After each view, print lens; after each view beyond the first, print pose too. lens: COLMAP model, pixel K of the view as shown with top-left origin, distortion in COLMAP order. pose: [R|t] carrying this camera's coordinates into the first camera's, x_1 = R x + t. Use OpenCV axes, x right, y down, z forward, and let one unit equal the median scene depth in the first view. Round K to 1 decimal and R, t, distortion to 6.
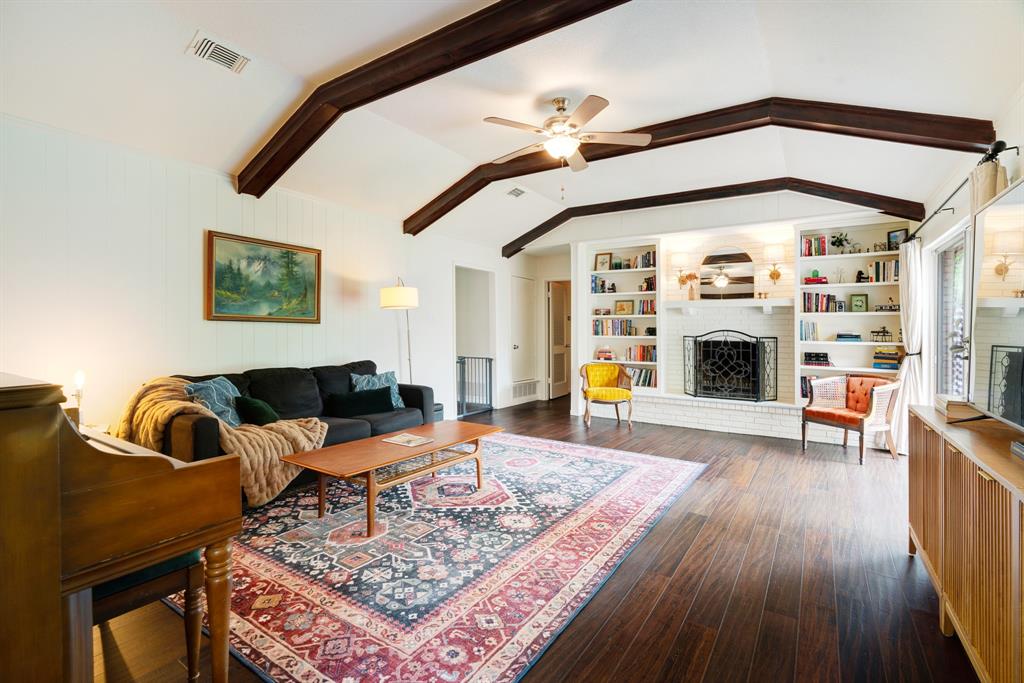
lens RADIAL K [[466.3, 0, 506.3], [0, 466.3, 335.4], [0, 0, 1]] dist [-0.001818, 0.000048]
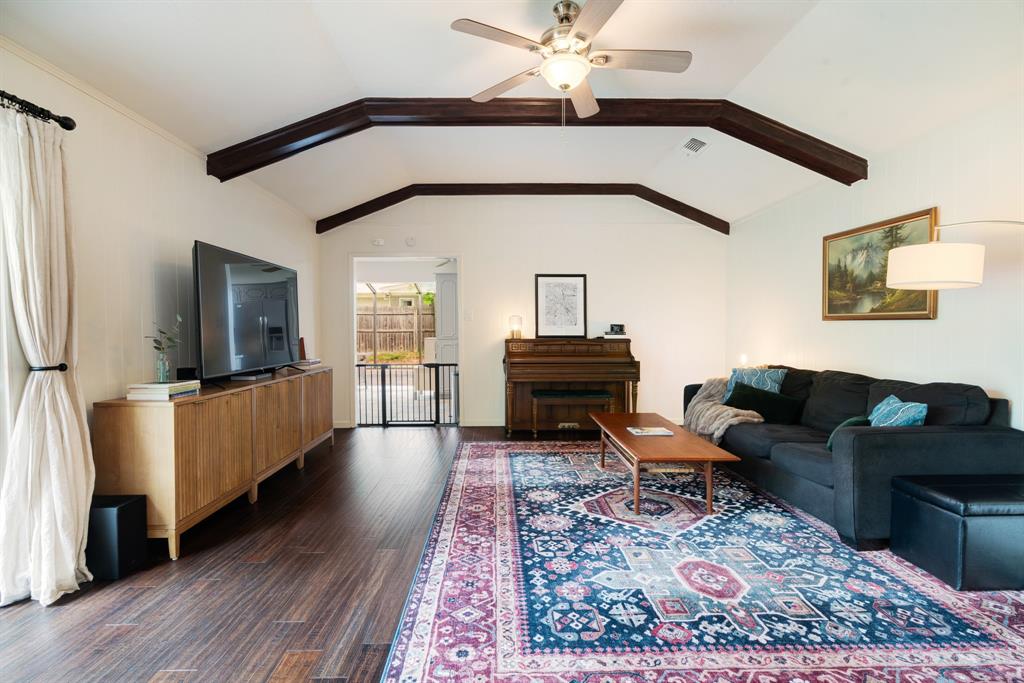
lens RADIAL K [[466.3, 0, 506.1], [0, 466.3, 343.7], [0, 0, 1]] dist [-0.001818, 0.000048]
pose [[-0.815999, 0.009648, -0.577973, 0.656831], [-0.009064, 0.999524, 0.029482, -0.003936], [0.577982, 0.029296, -0.815523, 1.628708]]
